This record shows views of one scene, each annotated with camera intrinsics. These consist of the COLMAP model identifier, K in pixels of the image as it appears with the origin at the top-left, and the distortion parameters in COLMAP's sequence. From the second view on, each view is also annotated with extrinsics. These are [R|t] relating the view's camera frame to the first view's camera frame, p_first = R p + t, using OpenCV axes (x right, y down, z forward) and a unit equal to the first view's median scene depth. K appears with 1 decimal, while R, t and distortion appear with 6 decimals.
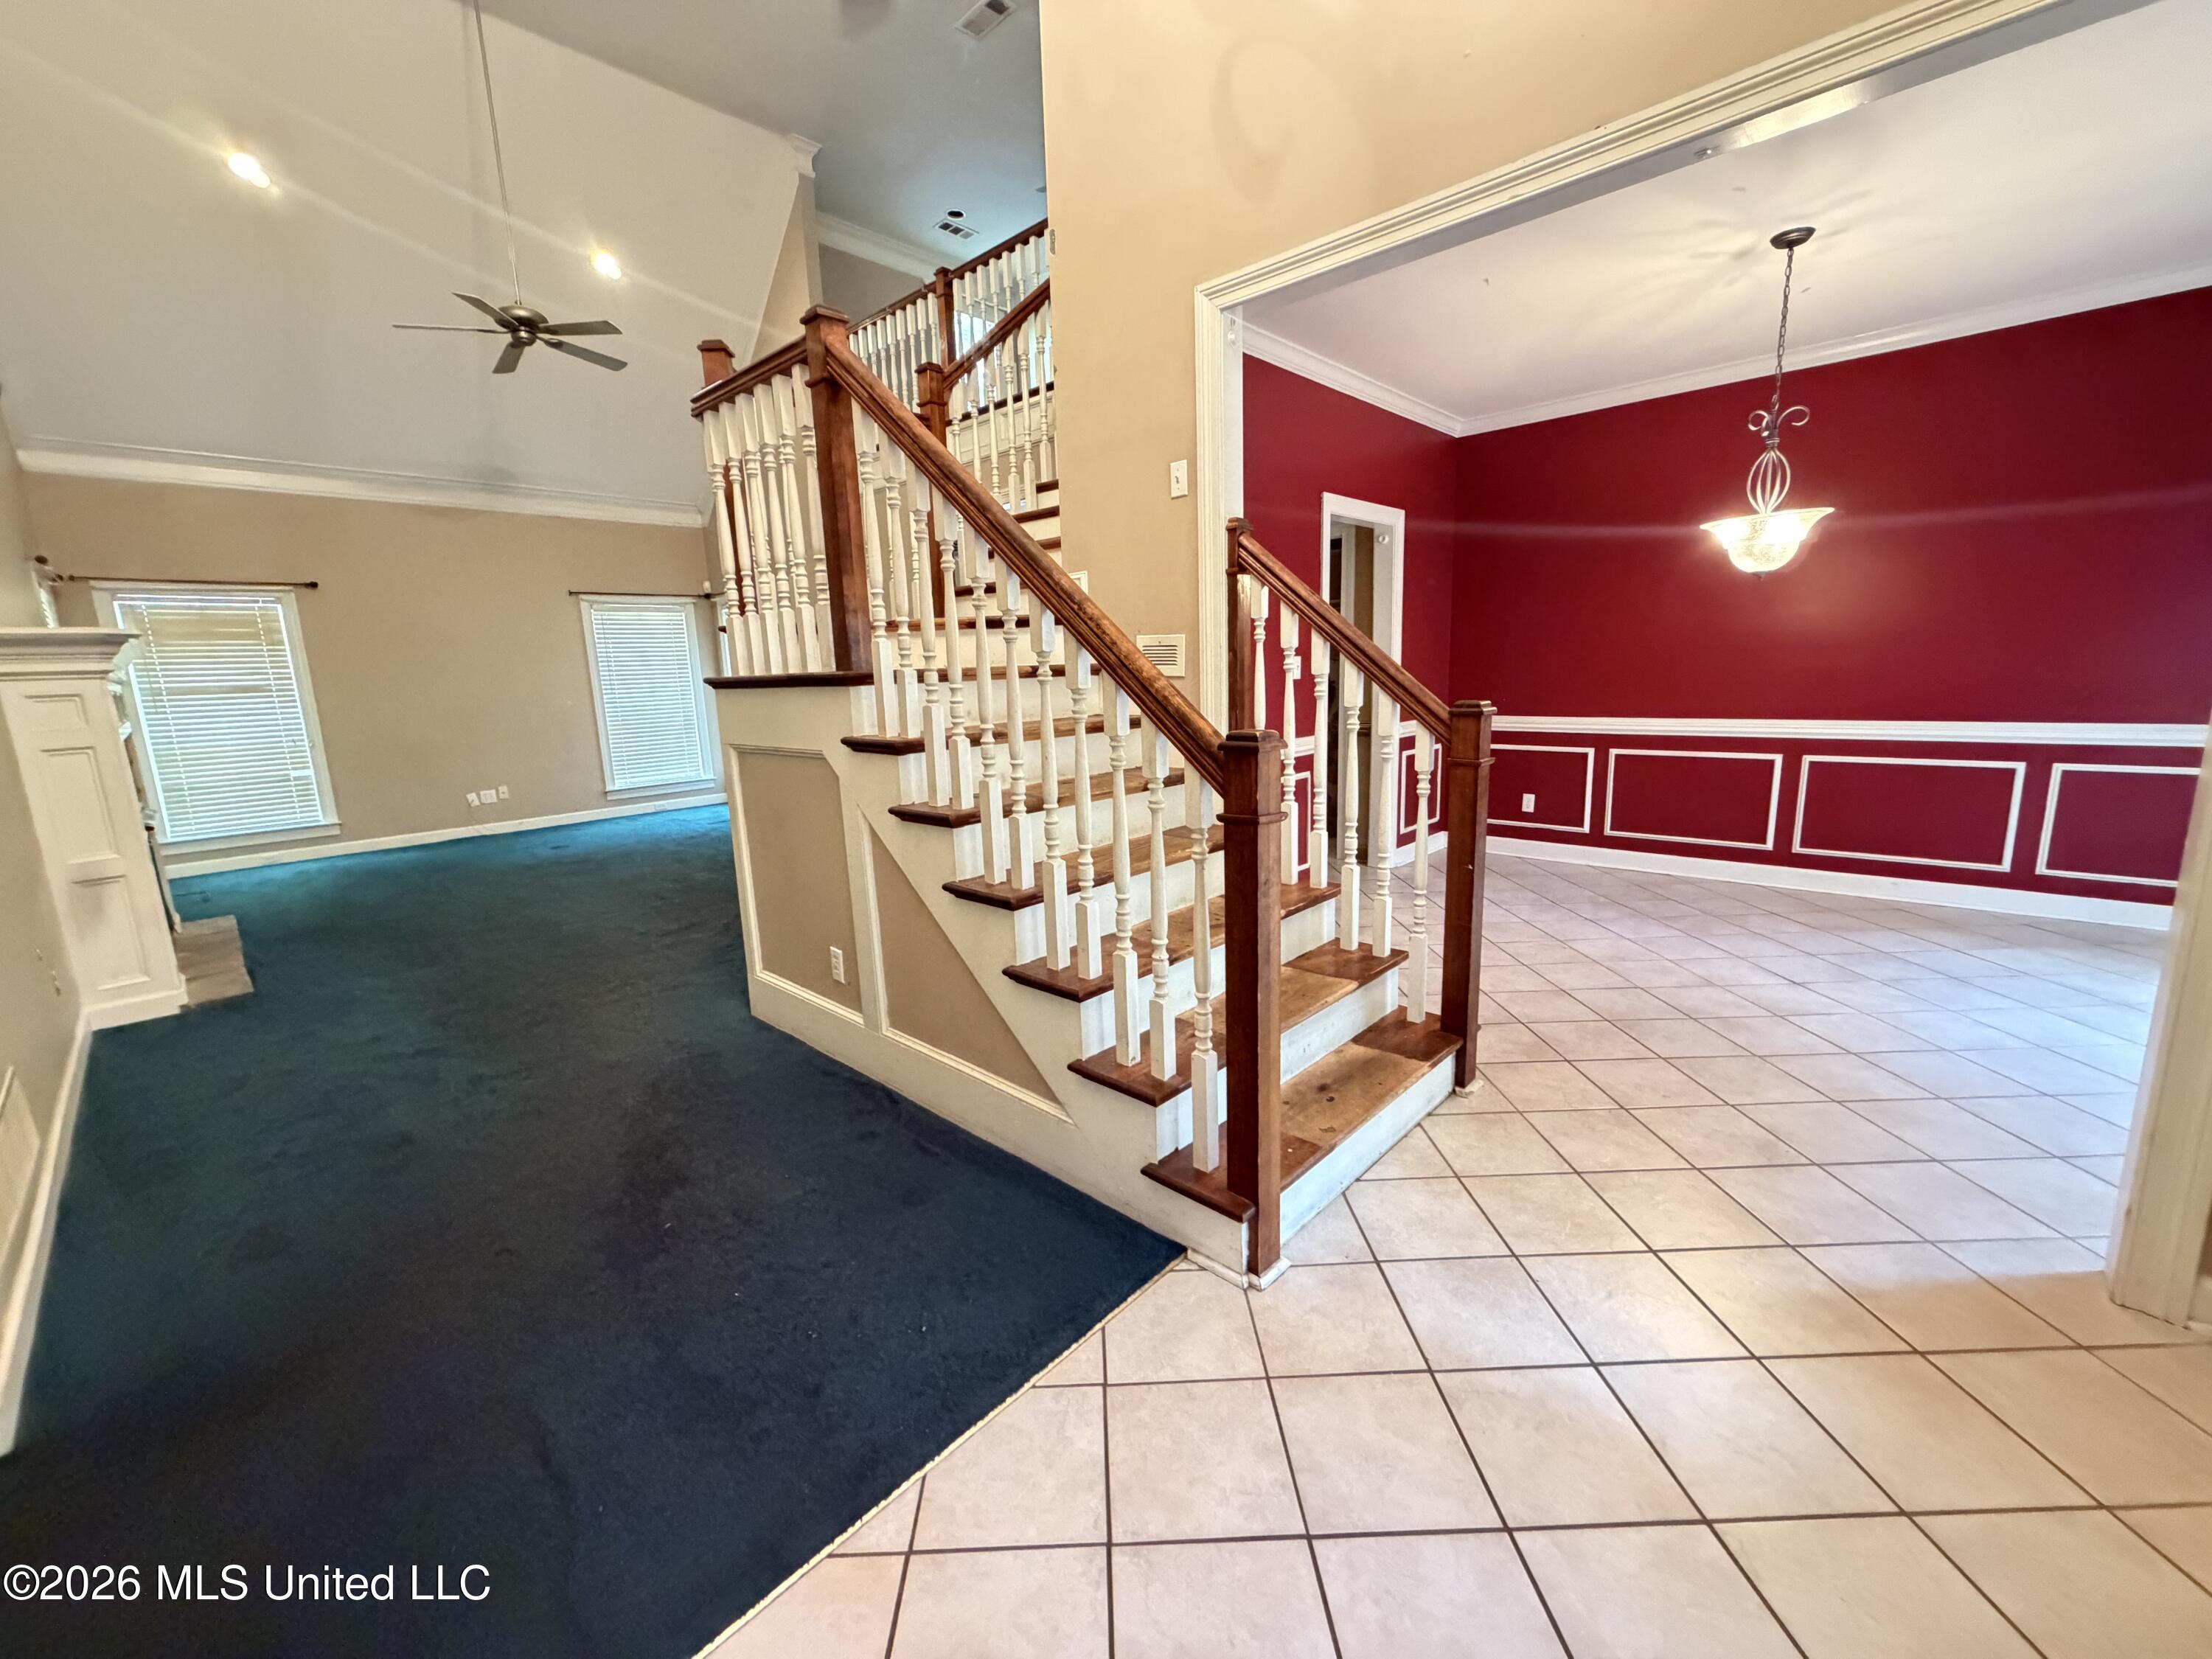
lens RADIAL K [[895.8, 0, 1108.8], [0, 895.8, 827.7], [0, 0, 1]] dist [0.000692, -0.000151]
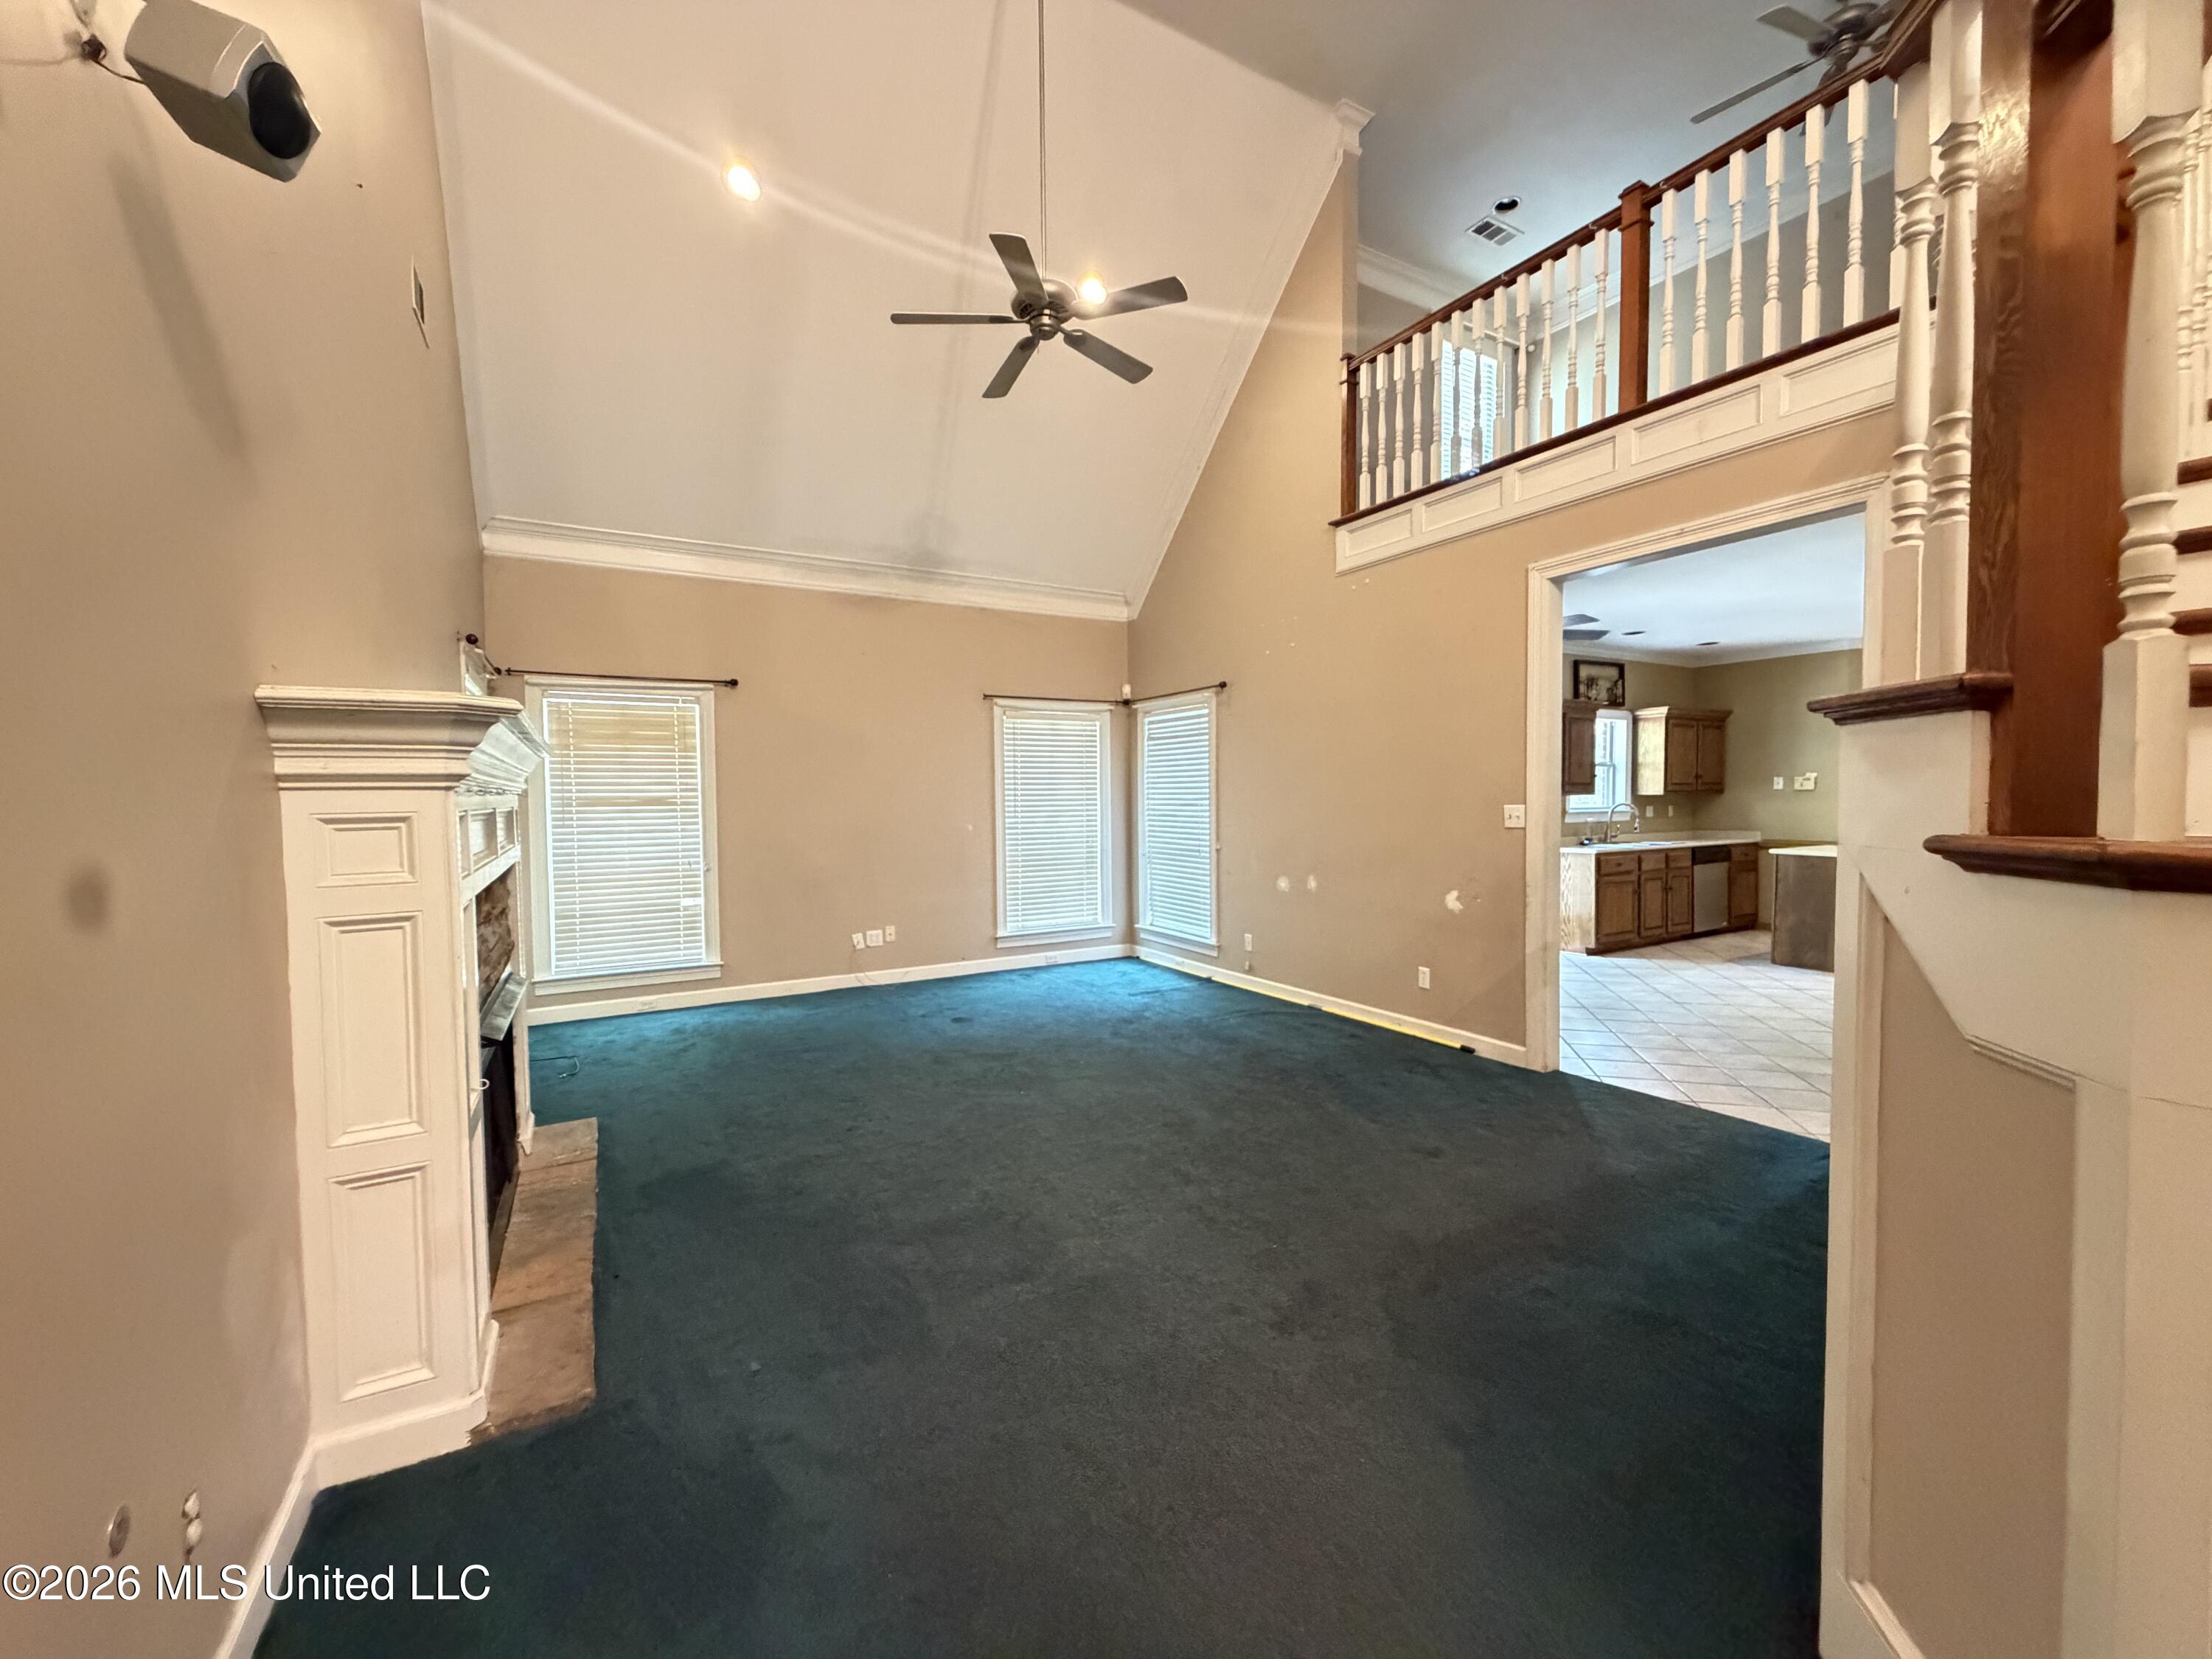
lens RADIAL K [[895.8, 0, 1103.1], [0, 895.8, 830.1], [0, 0, 1]] dist [0.000692, -0.000151]
pose [[0.958368, 0.039456, -0.282795, -0.302896], [-0.077287, 0.989281, -0.123895, -0.053757], [0.274876, 0.140594, 0.951145, 0.305131]]
